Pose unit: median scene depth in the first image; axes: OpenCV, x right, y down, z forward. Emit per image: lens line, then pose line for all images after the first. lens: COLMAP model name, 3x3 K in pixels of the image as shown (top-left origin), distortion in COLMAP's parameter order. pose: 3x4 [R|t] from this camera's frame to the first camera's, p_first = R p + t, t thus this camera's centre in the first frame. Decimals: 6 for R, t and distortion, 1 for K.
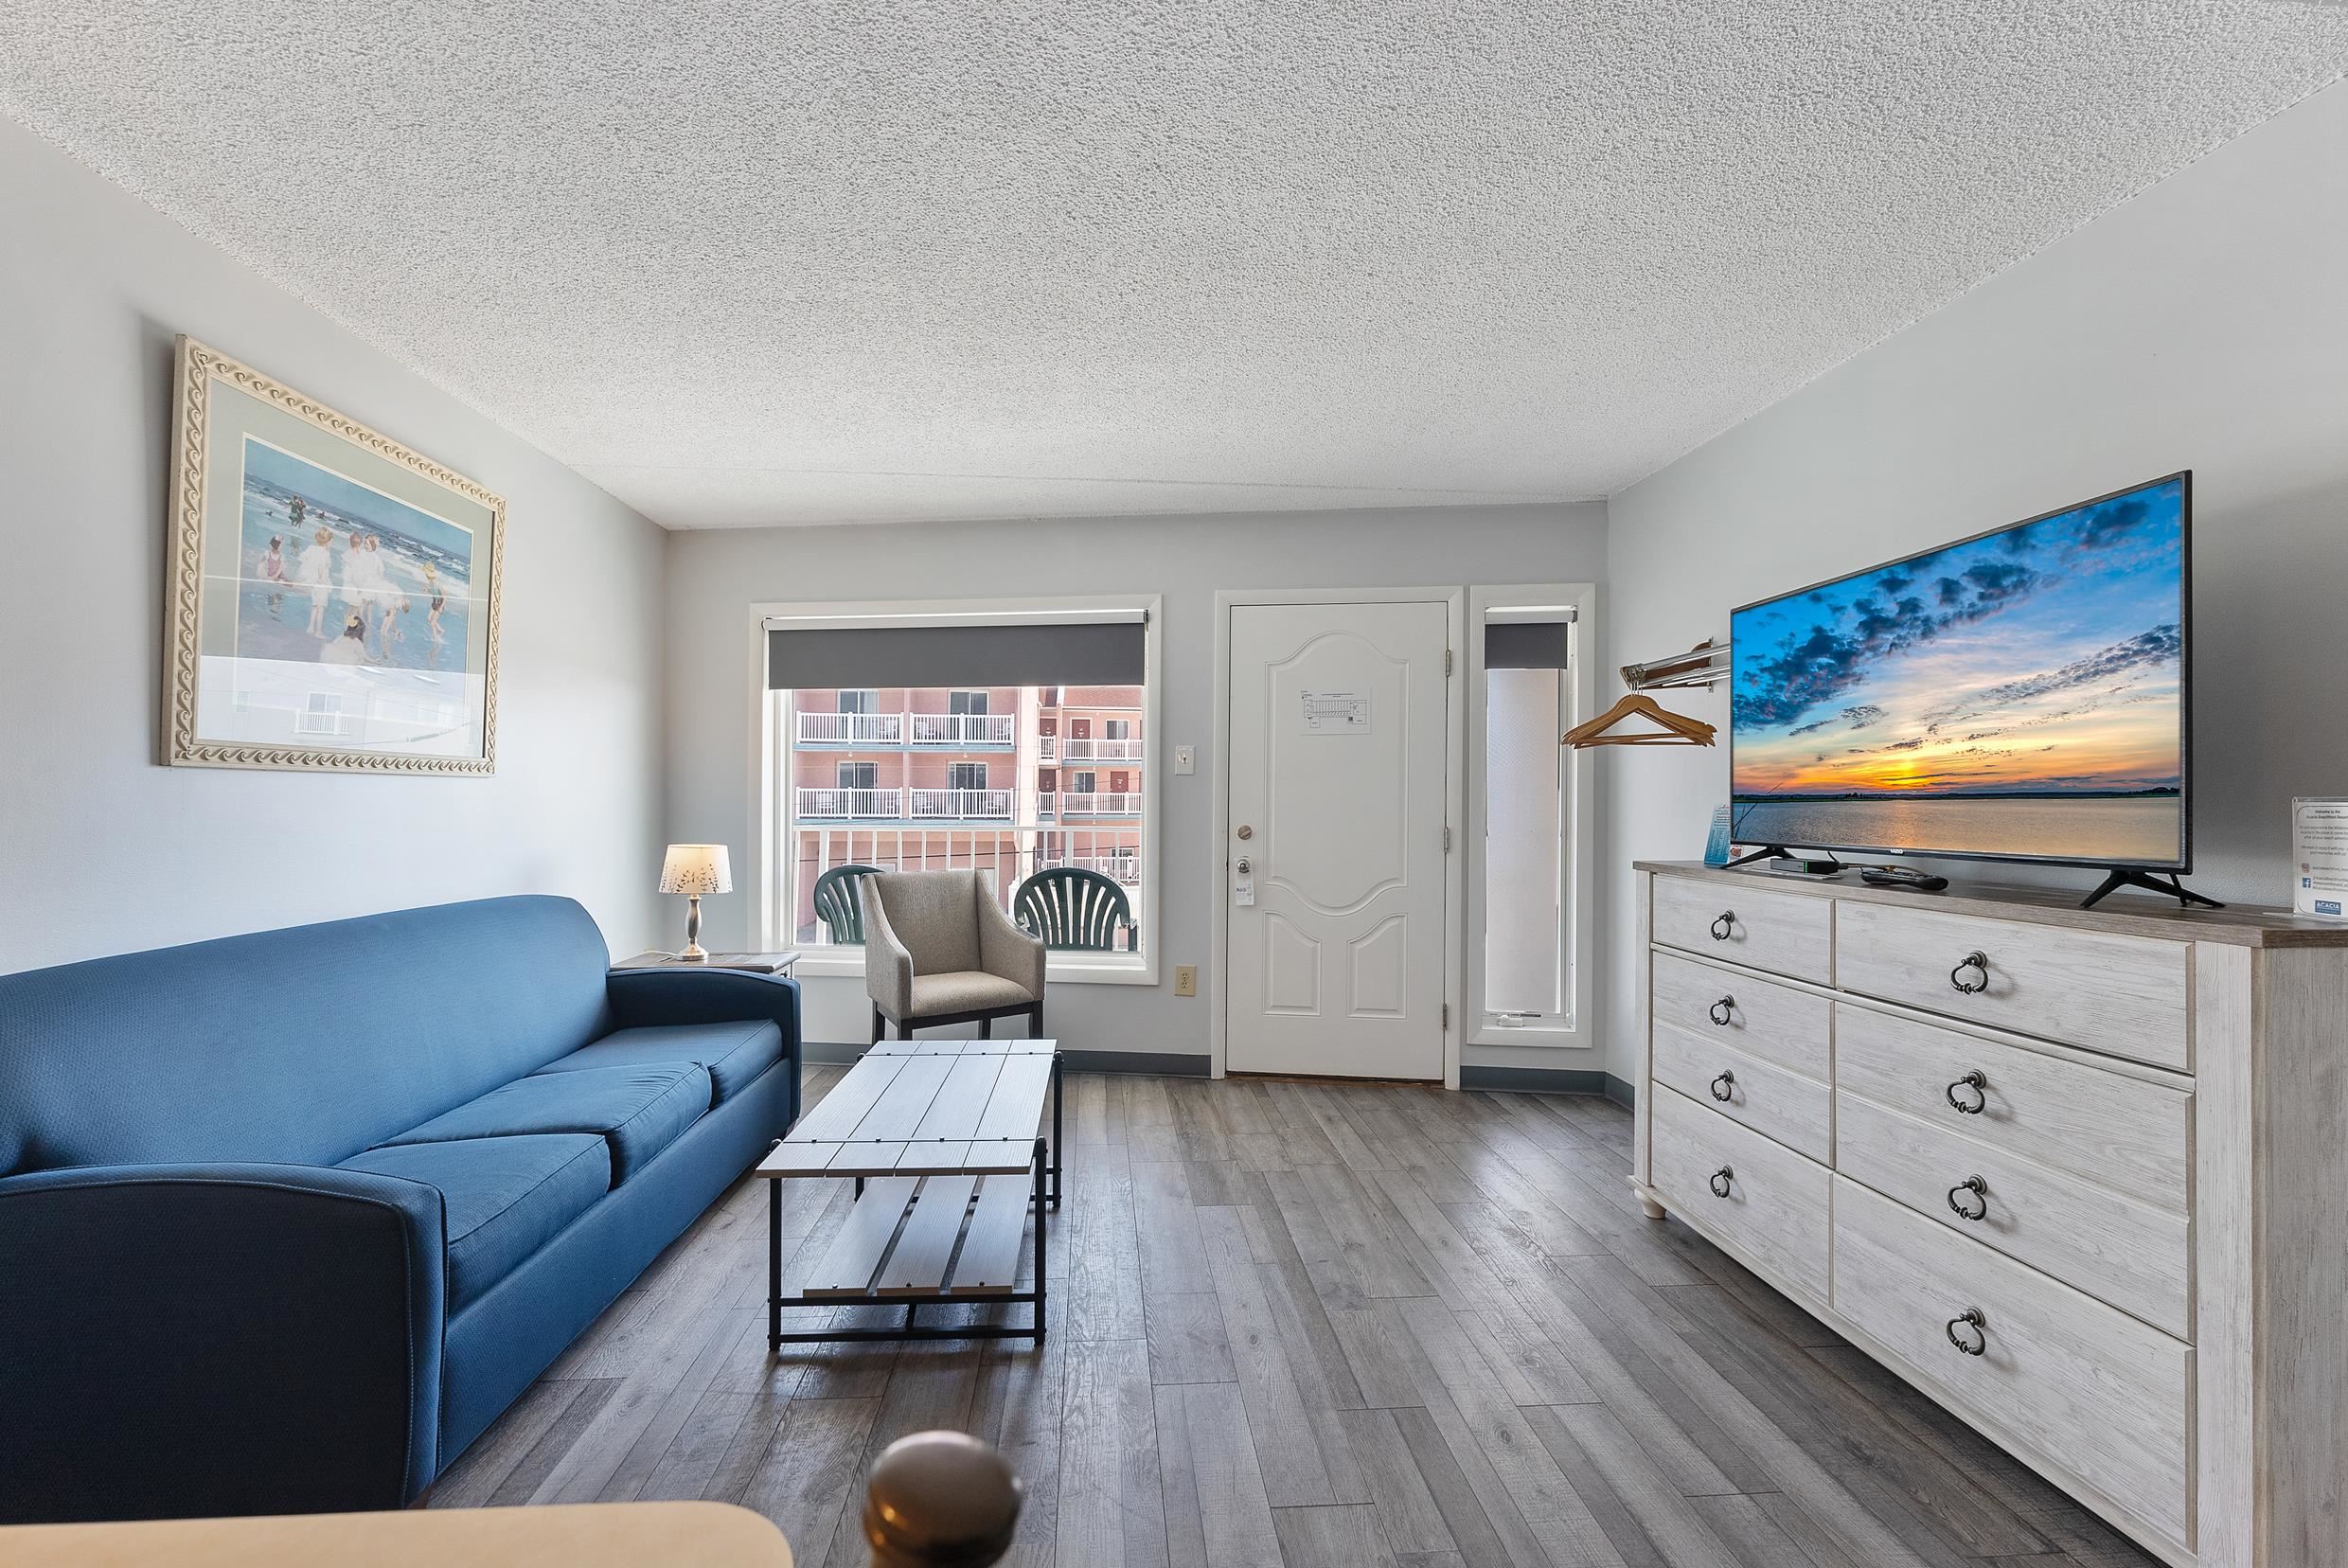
lens RADIAL K [[969.6, 0, 1233.5], [0, 969.6, 792.9], [0, 0, 1]] dist [0.001749, -0.000287]
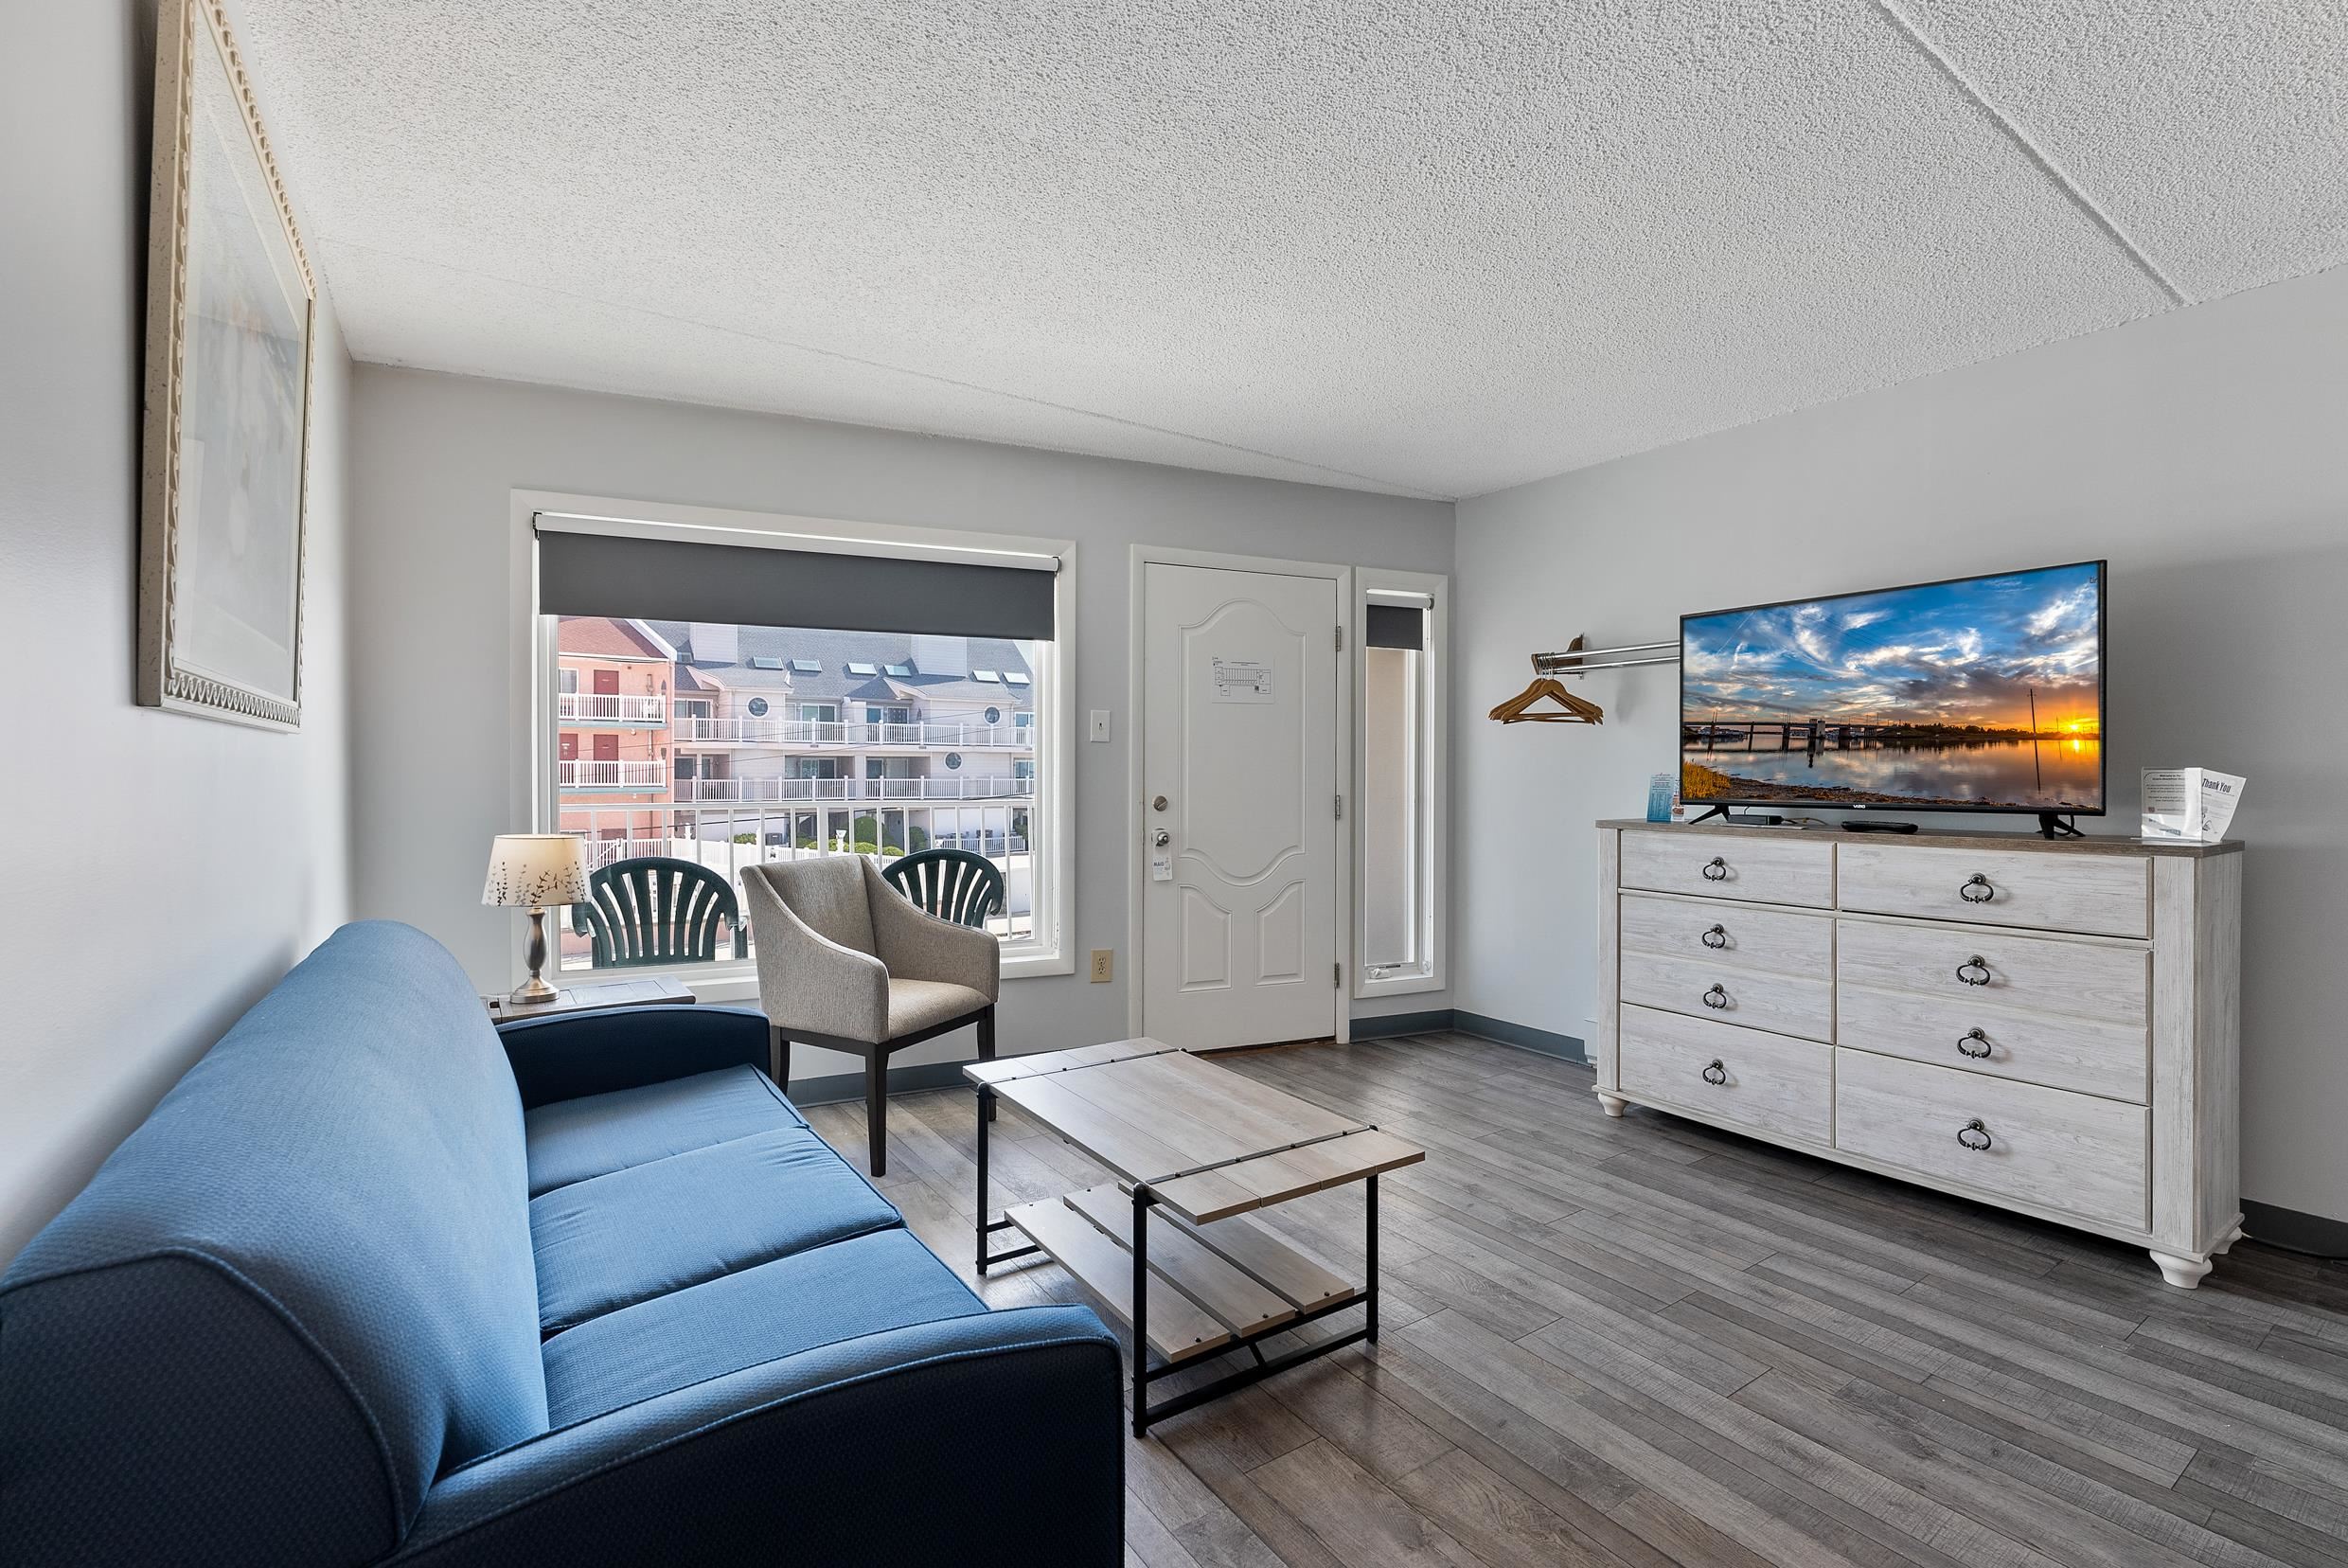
lens RADIAL K [[991.5, 0, 1282.9], [0, 991.5, 773.6], [0, 0, 1]] dist [-0.001064, -0.000056]
pose [[0.866440, -0.003365, 0.499270, -0.395913], [-0.002527, 0.999935, 0.011125, 0.000176], [-0.499275, -0.010901, 0.866375, 0.108395]]
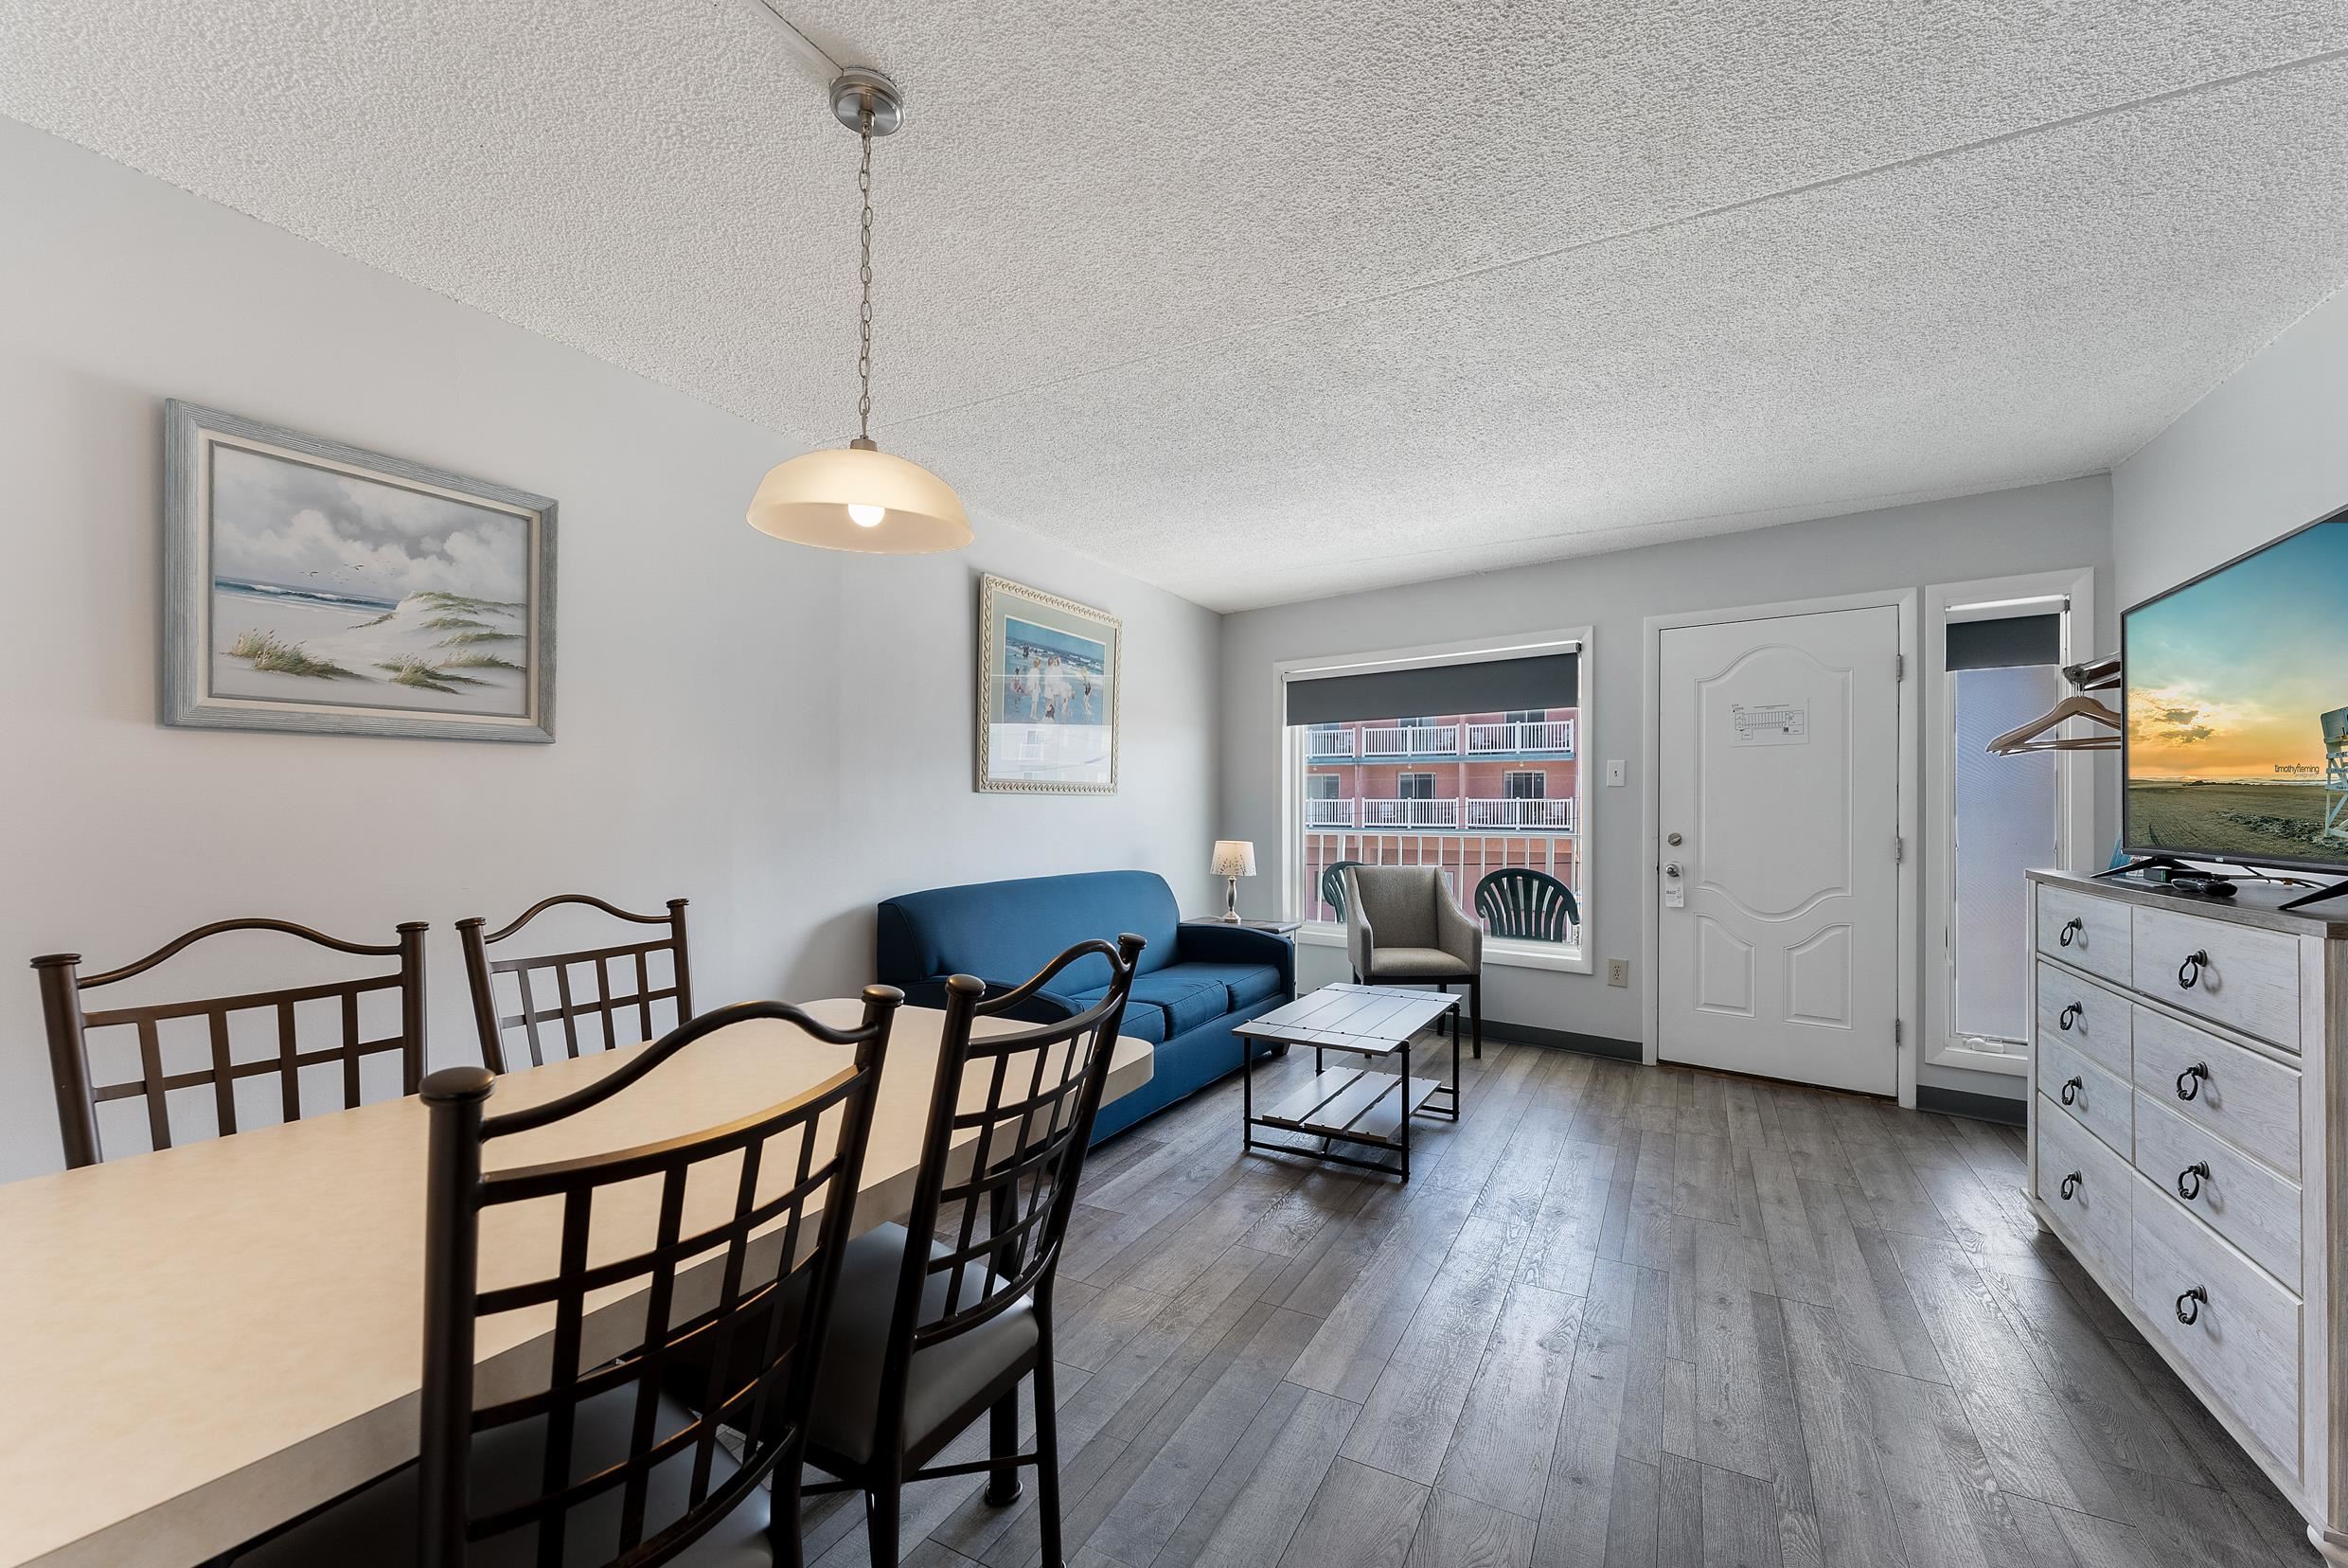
lens RADIAL K [[1017.0, 0, 1250.8], [0, 1017.0, 795.9], [0, 0, 1]] dist [0.001685, 0.000118]
pose [[0.856453, -0.007576, -0.516170, 0.205667], [0.004249, 0.999962, -0.007627, -0.000787], [0.516208, 0.004339, 0.856452, -0.224990]]
